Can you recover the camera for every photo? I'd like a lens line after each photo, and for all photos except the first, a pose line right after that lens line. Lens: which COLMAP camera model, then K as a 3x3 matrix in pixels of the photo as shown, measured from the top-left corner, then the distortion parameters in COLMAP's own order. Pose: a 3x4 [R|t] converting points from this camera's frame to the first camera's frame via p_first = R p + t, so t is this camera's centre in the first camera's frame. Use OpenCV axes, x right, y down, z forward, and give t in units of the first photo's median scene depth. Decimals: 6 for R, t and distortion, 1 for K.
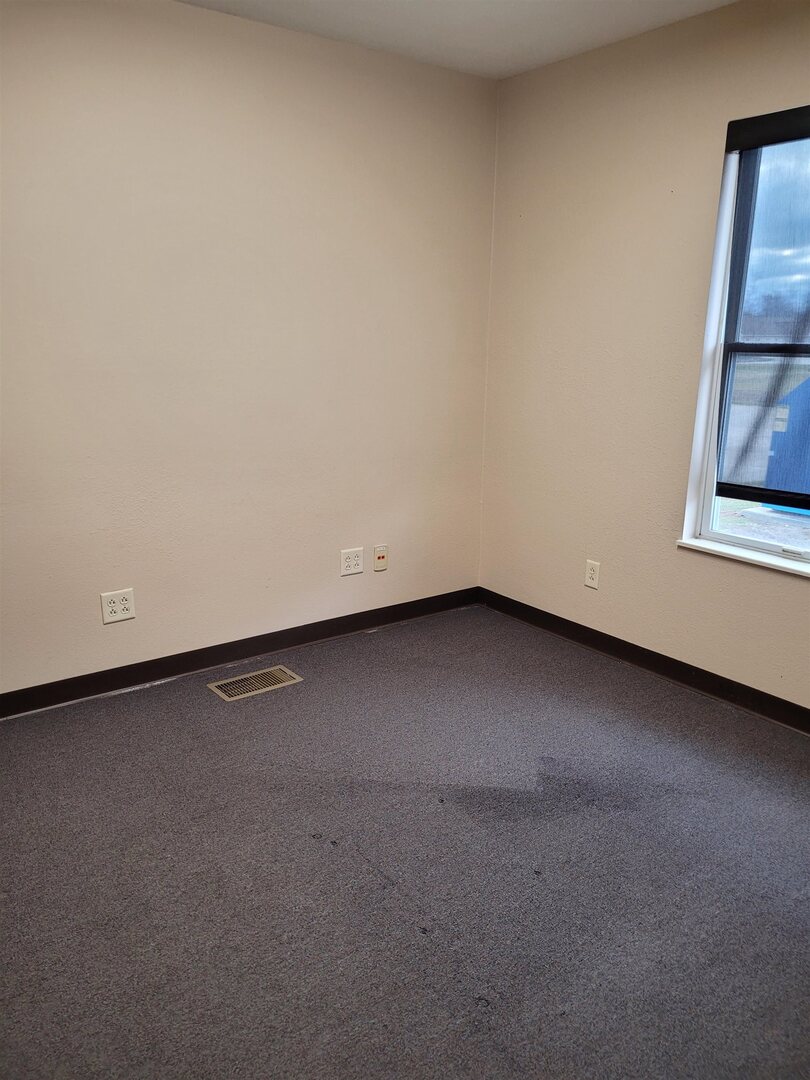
lens RADIAL K [[813.2, 0, 405.0], [0, 813.2, 540.0], [0, 0, 1]] dist [0.012349, -0.011318]
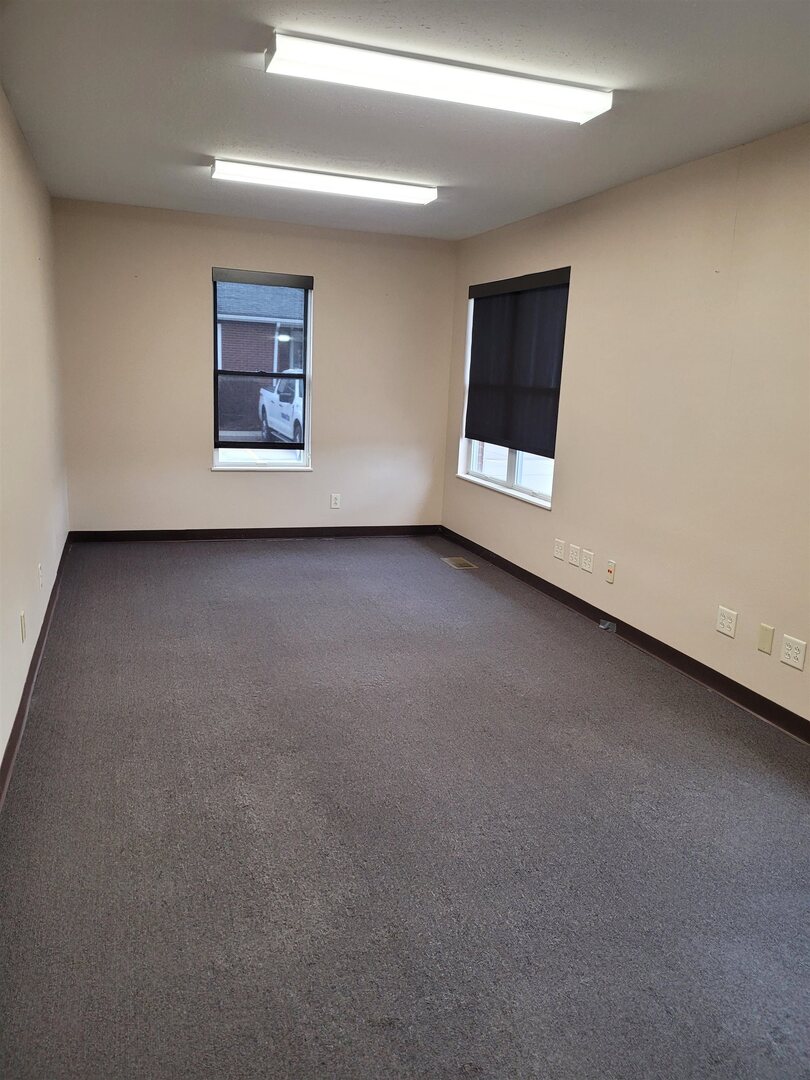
lens RADIAL K [[813.2, 0, 405.0], [0, 813.2, 540.0], [0, 0, 1]] dist [0.012349, -0.011318]
pose [[0.955446, 0.121999, -0.268773, 0.702696], [-0.137065, 0.989835, -0.037947, 0.236744], [0.261412, 0.073096, 0.962456, -0.920671]]
